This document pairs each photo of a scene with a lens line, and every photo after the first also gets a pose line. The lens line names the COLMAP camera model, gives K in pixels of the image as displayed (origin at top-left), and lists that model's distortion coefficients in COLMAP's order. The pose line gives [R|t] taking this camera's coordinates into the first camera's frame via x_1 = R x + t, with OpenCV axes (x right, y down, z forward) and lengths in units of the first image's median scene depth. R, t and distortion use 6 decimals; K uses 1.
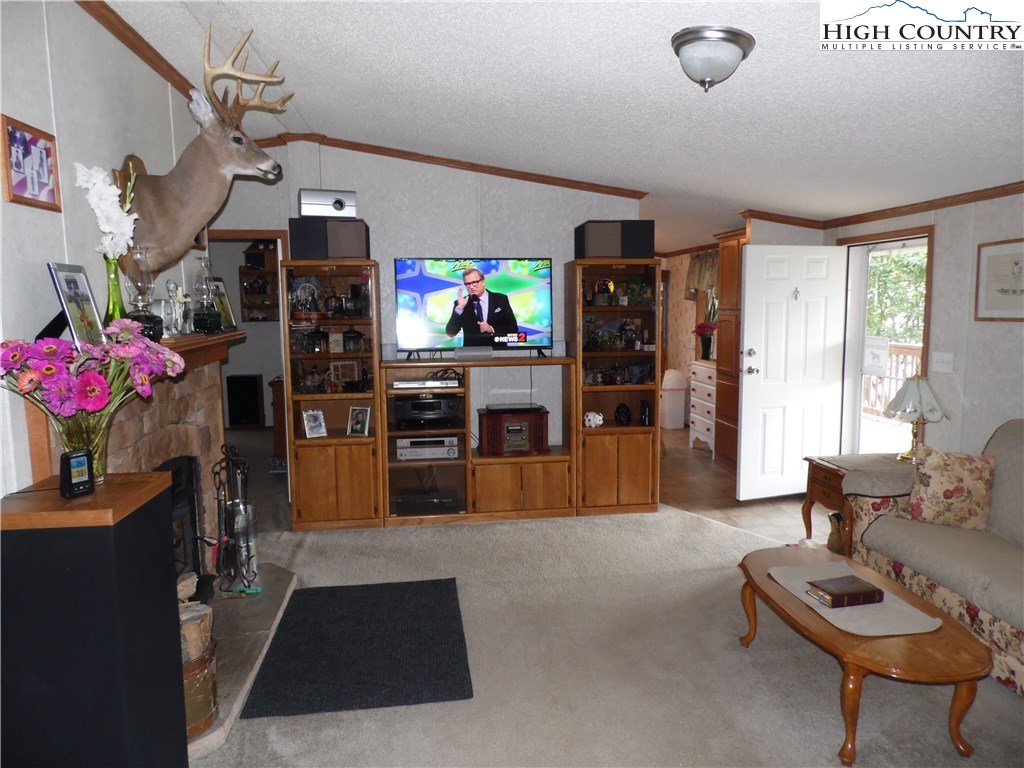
lens RADIAL K [[686.0, 0, 506.7], [0, 686.0, 384.7], [0, 0, 1]] dist [0.002951, -0.004564]
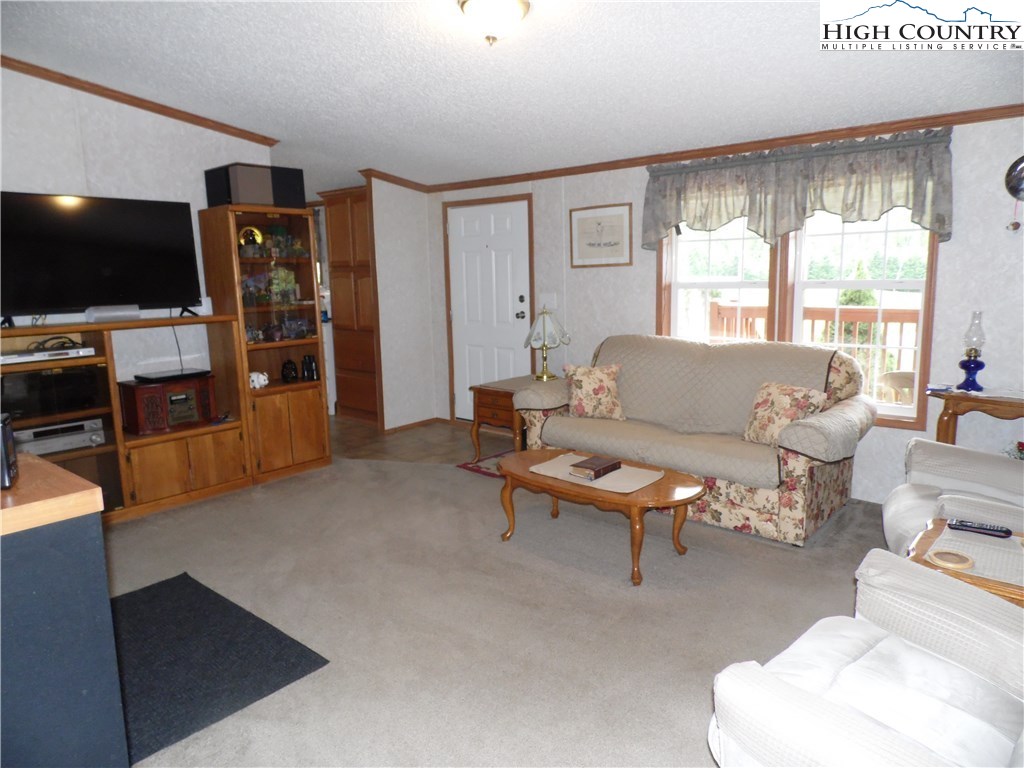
lens RADIAL K [[686.0, 0, 506.4], [0, 686.0, 387.5], [0, 0, 1]] dist [0.002951, -0.004564]
pose [[0.741011, -0.113340, 0.661859, -0.248911], [0.088366, 0.993540, 0.071204, 0.024824], [-0.665653, 0.005722, 0.746239, 0.077657]]
